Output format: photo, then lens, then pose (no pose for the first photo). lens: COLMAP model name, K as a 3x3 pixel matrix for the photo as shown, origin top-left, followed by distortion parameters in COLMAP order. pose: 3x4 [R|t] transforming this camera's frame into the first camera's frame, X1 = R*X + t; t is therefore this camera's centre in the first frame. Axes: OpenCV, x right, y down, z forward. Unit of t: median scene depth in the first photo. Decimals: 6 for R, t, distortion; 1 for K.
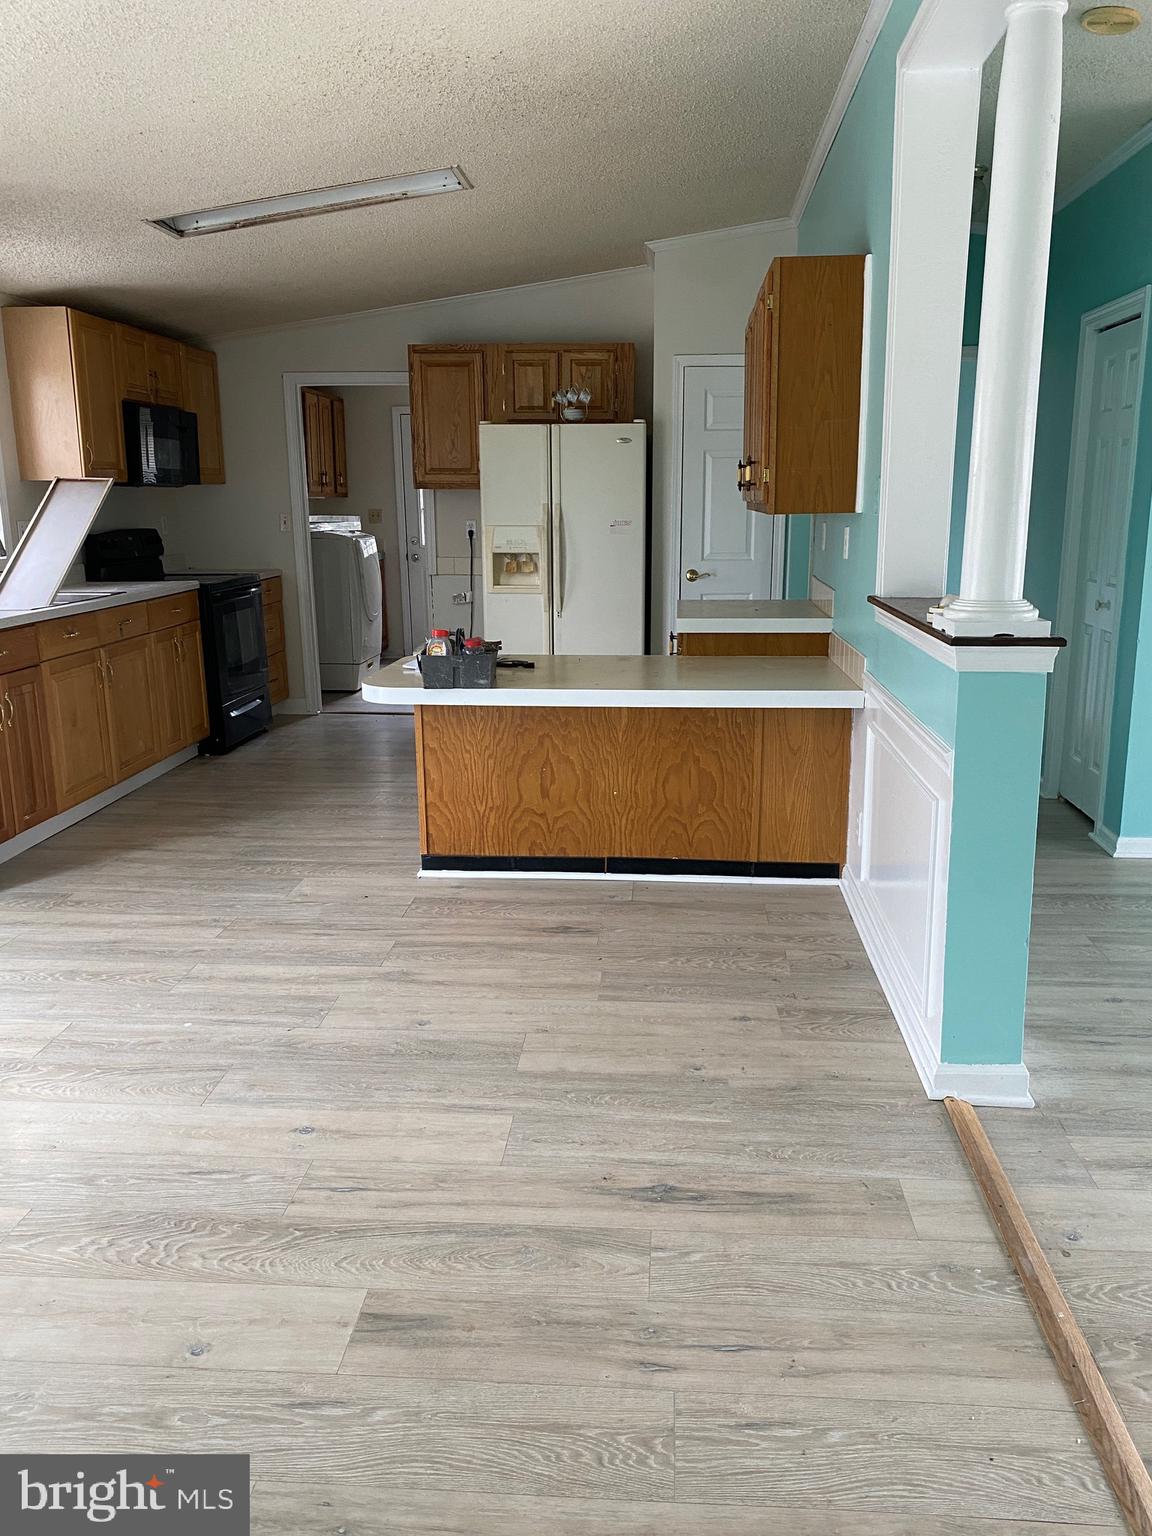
lens RADIAL K [[1165.8, 0, 583.7], [0, 1165.8, 754.1], [0, 0, 1]] dist [0.074053, -0.088253]
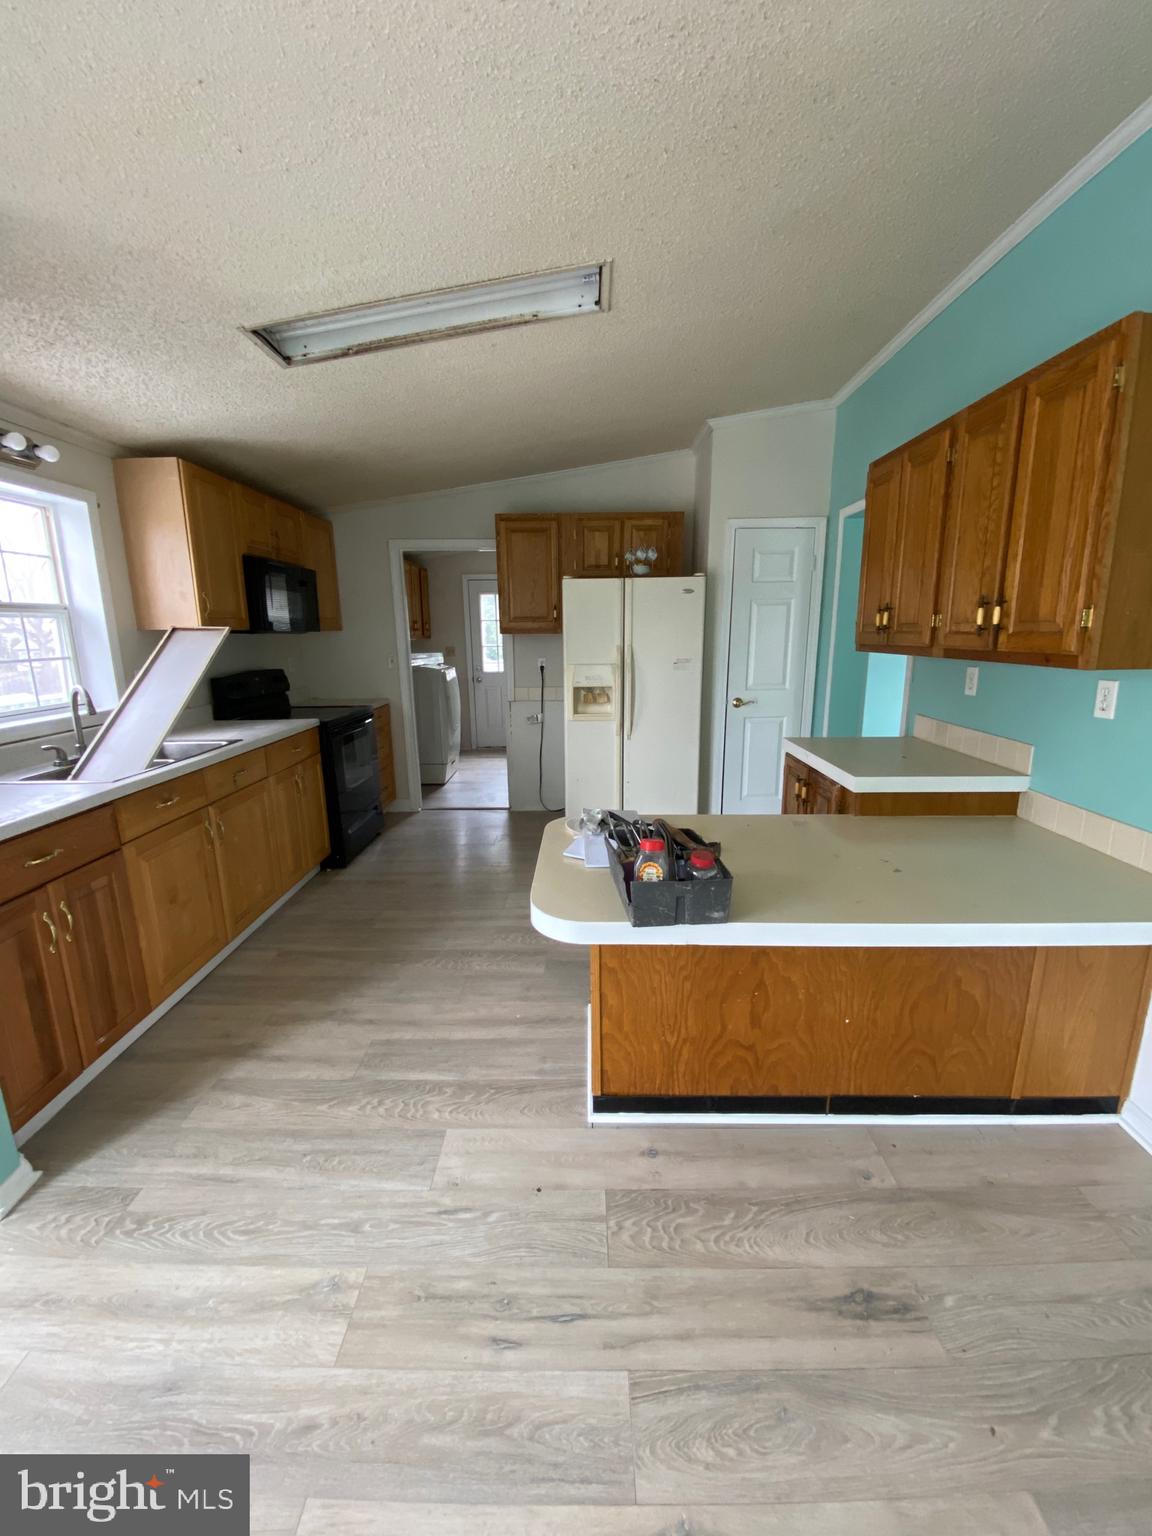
lens RADIAL K [[620.8, 0, 576.0], [0, 620.8, 768.0], [0, 0, 1]] dist [0.028057, -0.024712]
pose [[0.998201, -0.018537, 0.057017, -0.174172], [0.018705, 0.999822, -0.002422, -0.138360], [-0.056962, 0.003484, 0.998370, 0.582576]]
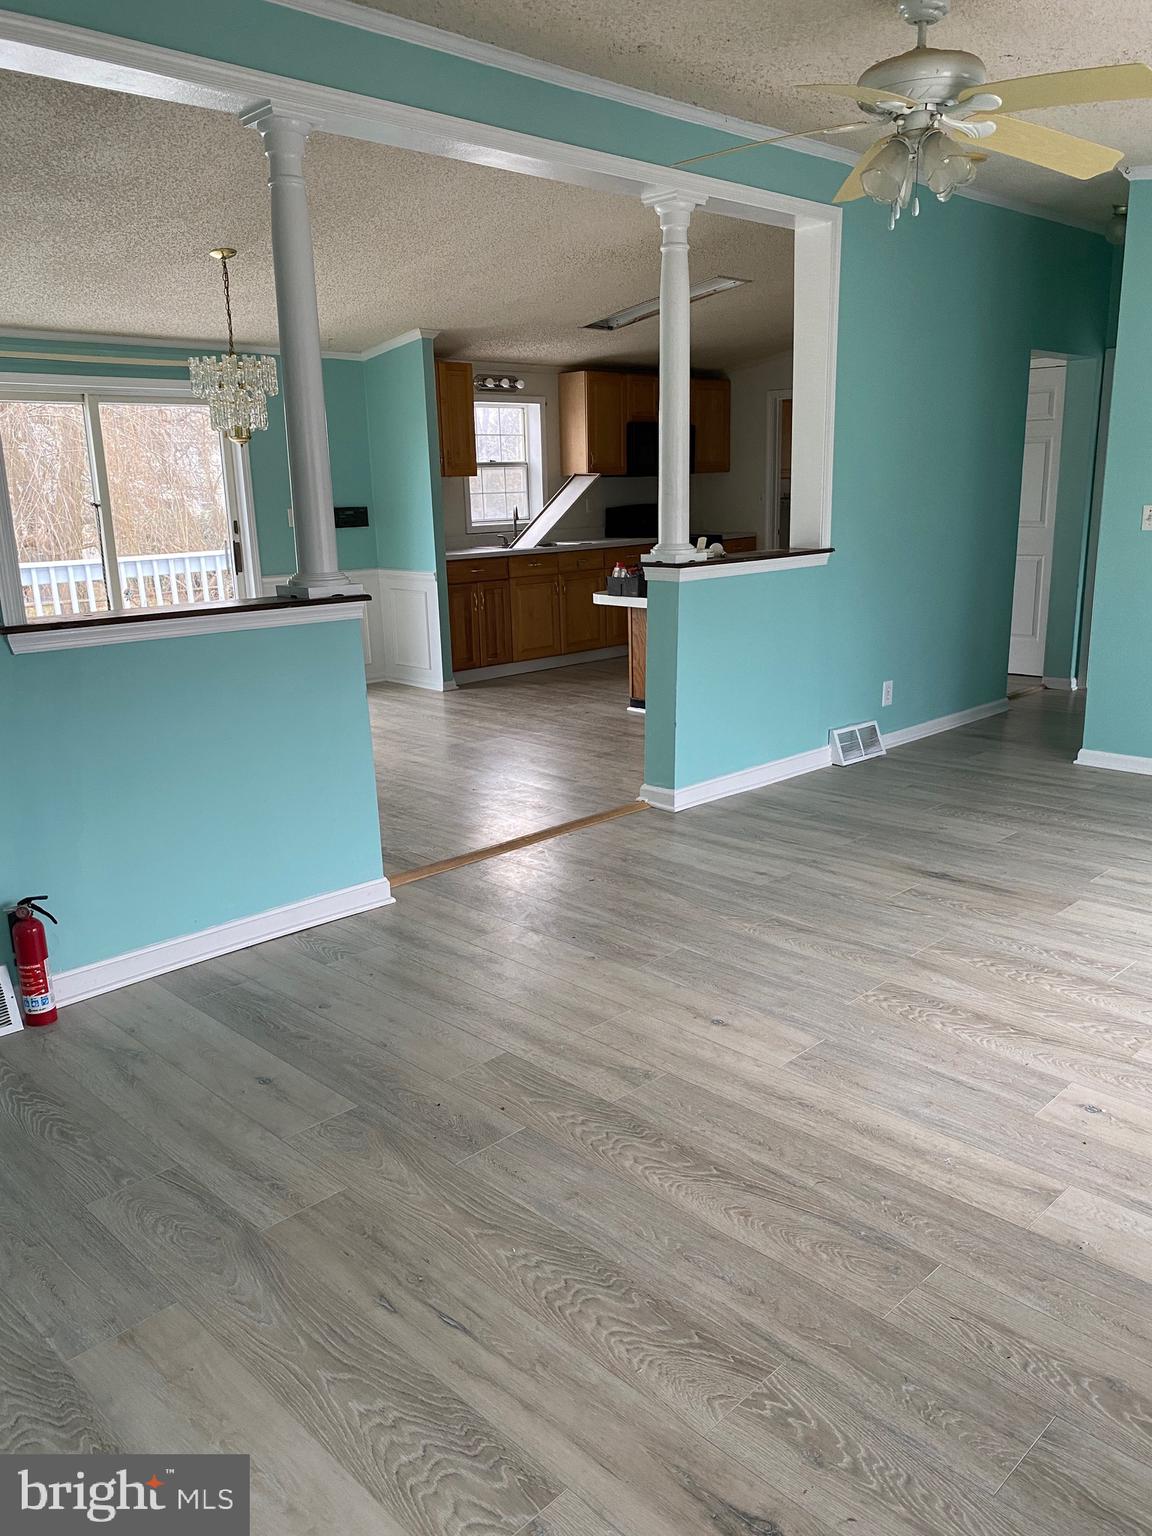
lens RADIAL K [[1161.1, 0, 591.6], [0, 1161.1, 775.0], [0, 0, 1]] dist [0.081045, -0.090177]
pose [[0.752885, 0.151975, -0.640366, 0.932807], [-0.125560, 0.988271, 0.086919, 0.057789], [0.646064, 0.014964, 0.763136, -0.333779]]
